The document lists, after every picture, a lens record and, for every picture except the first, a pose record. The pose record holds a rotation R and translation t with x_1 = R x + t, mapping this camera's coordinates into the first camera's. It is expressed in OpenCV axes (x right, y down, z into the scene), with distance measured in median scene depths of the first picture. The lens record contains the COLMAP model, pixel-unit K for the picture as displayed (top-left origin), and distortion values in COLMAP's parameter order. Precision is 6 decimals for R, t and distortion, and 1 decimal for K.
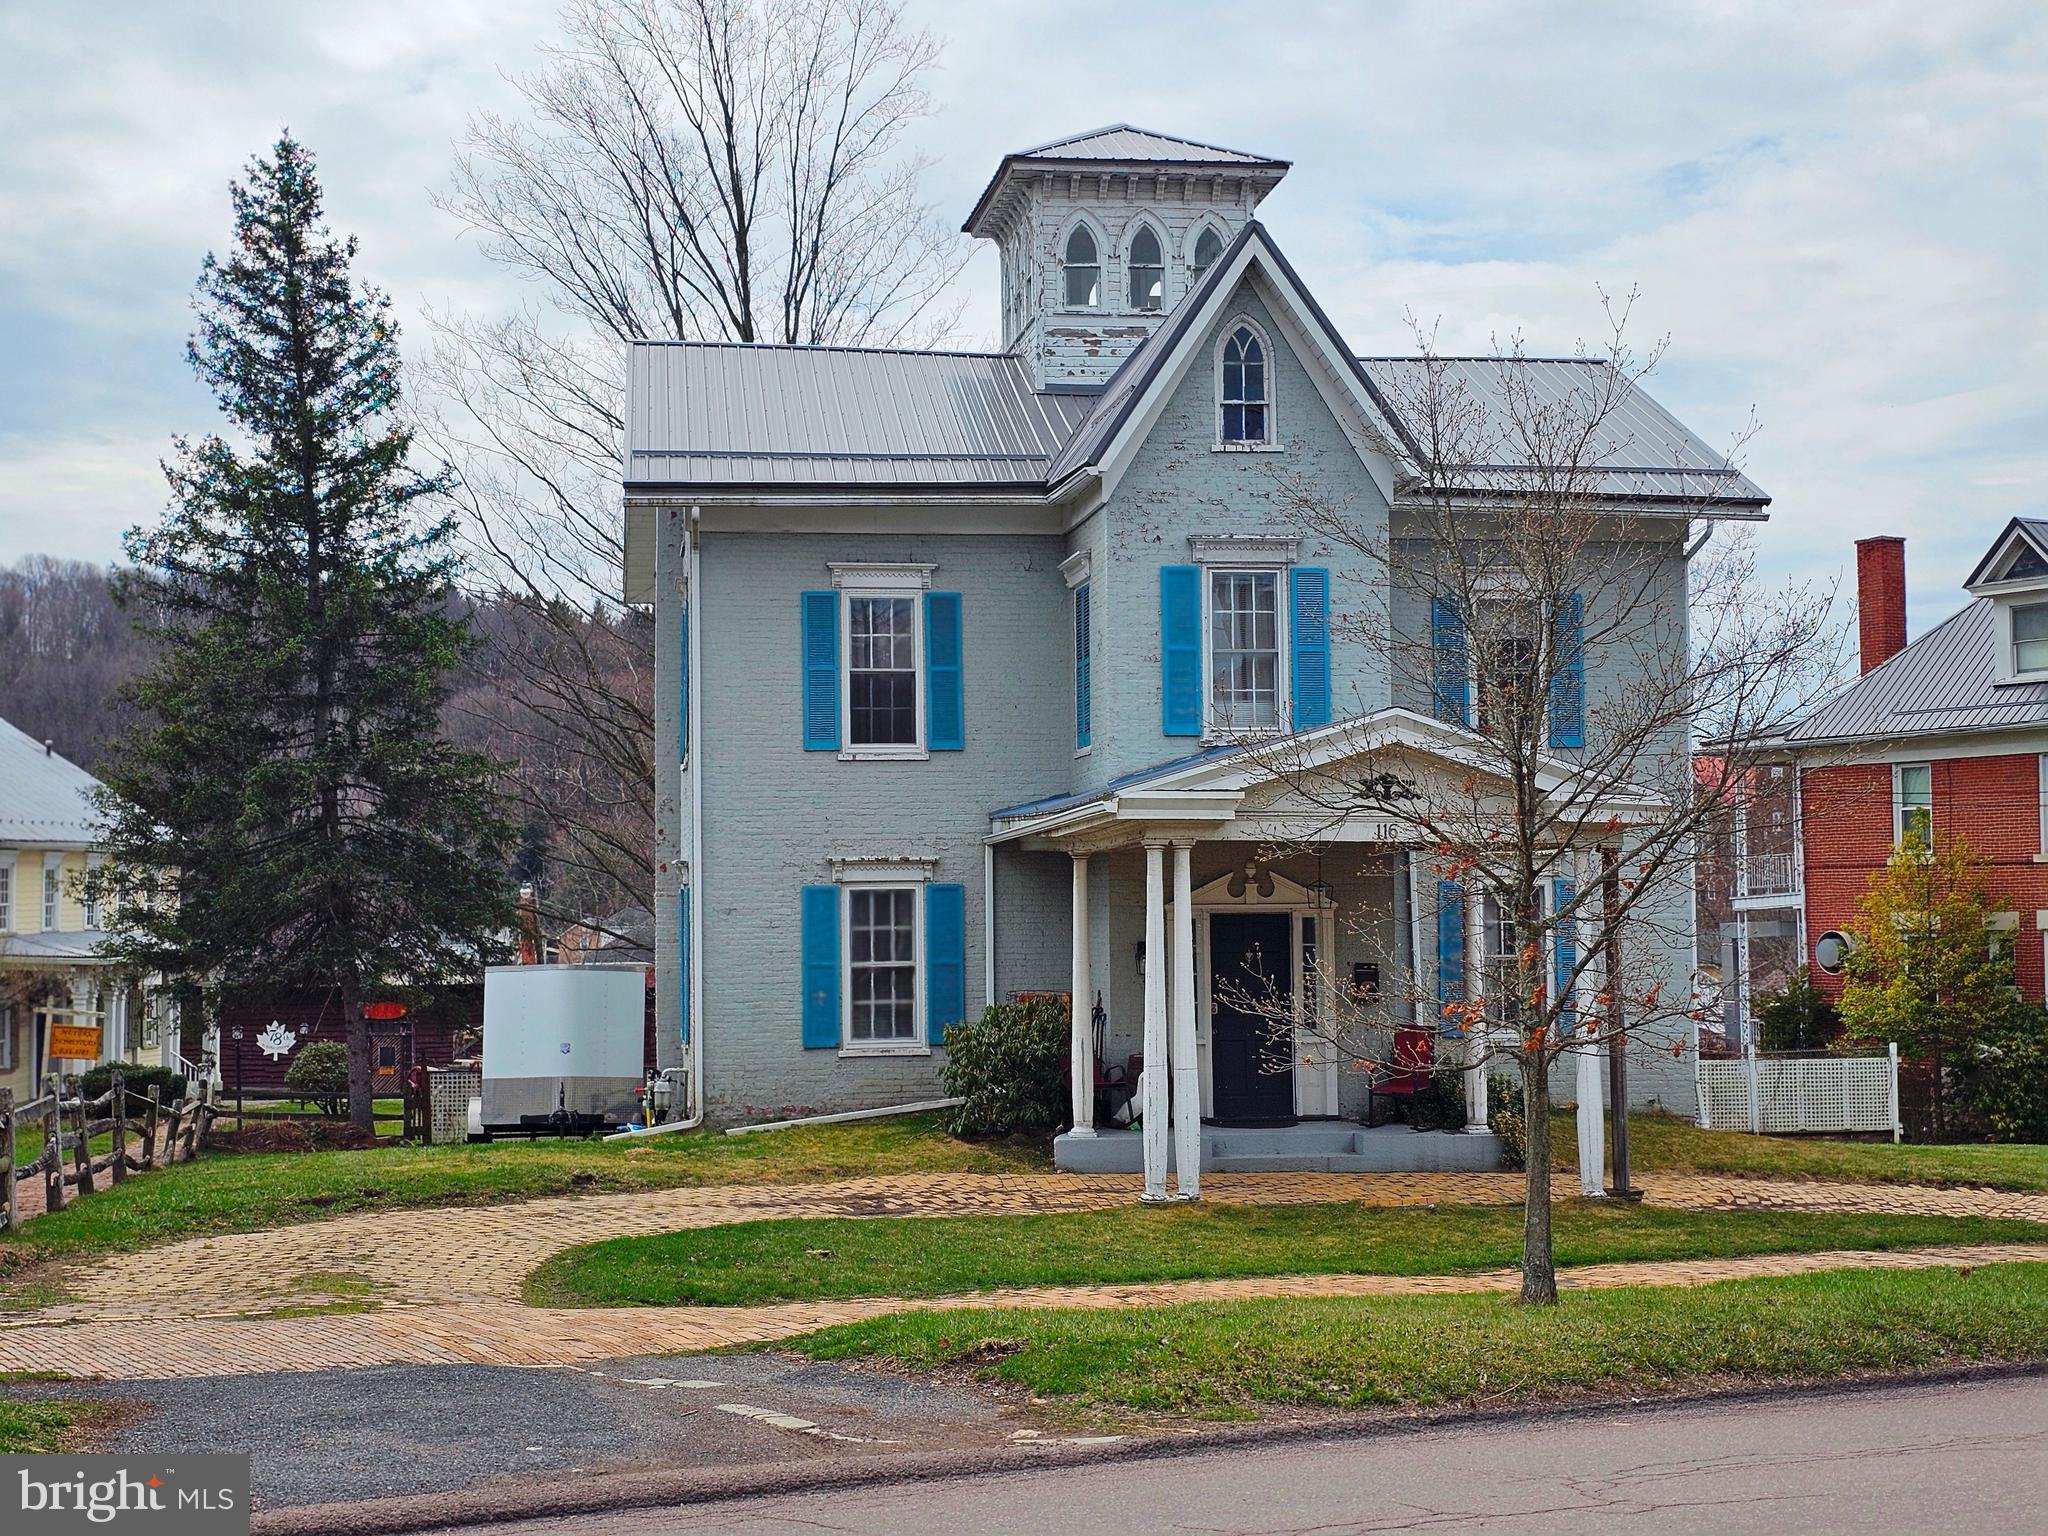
lens RADIAL K [[1378.1, 0, 1026.1], [0, 1378.1, 776.1], [0, 0, 1]] dist [0.075445, -0.074485]
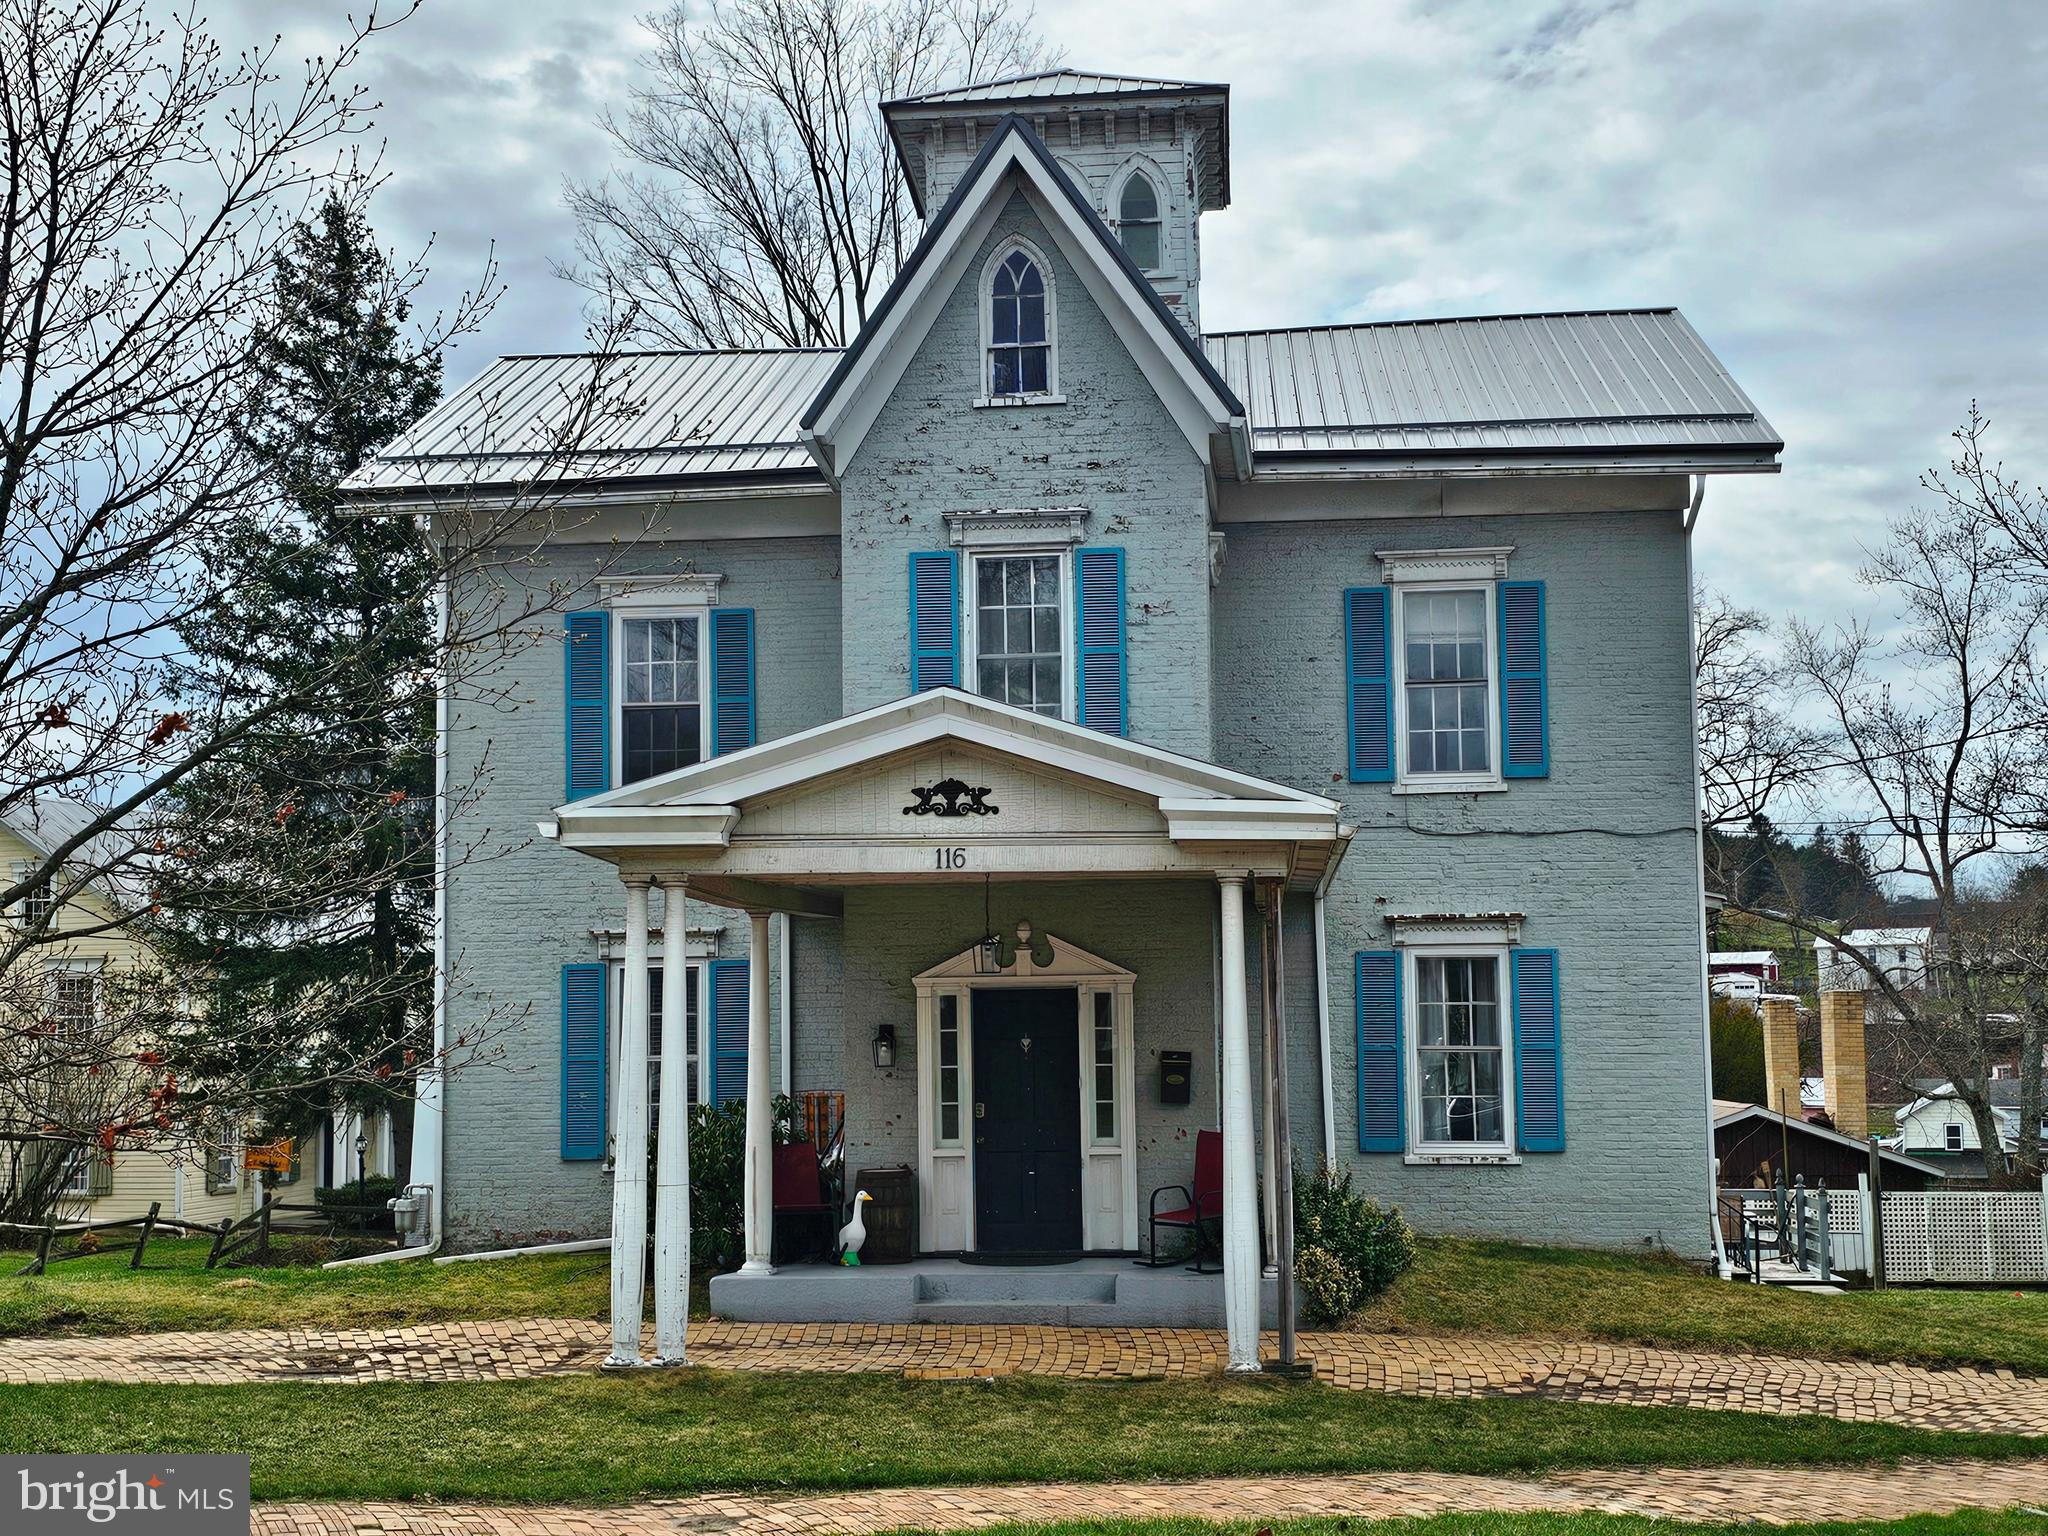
lens RADIAL K [[1491.5, 0, 1079.2], [0, 1491.5, 829.7], [0, 0, 1]] dist [0.091900, -0.118351]
pose [[0.989760, -0.021459, -0.141120, 0.308580], [0.017362, 0.999393, -0.030204, 0.034983], [0.141683, 0.027444, 0.989532, 0.160847]]
